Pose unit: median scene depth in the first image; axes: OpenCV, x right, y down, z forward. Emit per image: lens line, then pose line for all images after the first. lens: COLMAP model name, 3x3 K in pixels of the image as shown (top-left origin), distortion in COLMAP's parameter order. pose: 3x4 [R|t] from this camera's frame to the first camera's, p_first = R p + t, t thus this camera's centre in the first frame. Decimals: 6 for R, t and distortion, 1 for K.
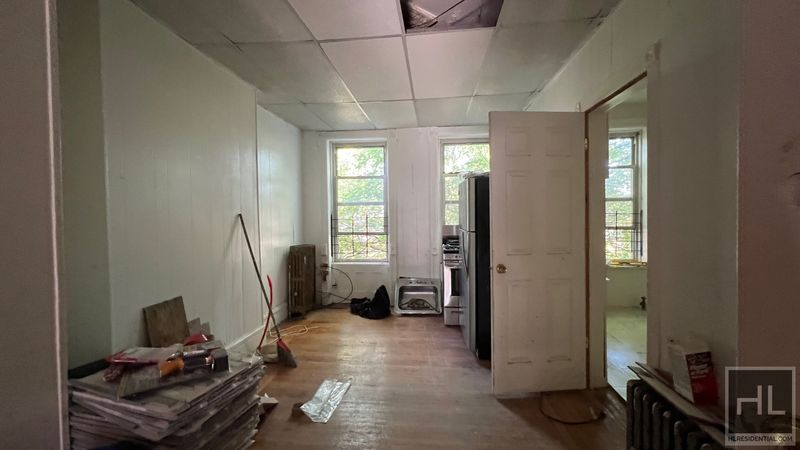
lens RADIAL K [[319.1, 0, 400.0], [0, 319.1, 225.0], [0, 0, 1]] dist [-0.000399, -0.000009]
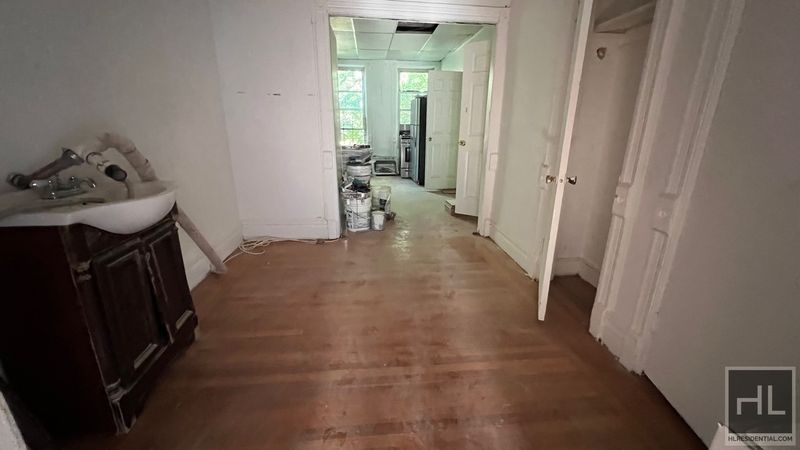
lens RADIAL K [[319.1, 0, 400.0], [0, 319.1, 225.0], [0, 0, 1]] dist [-0.000399, -0.000009]
pose [[0.979617, -0.036184, 0.197590, -0.239690], [-0.018220, 0.963583, 0.266787, 0.071038], [-0.200048, -0.264949, 0.943283, -0.826779]]
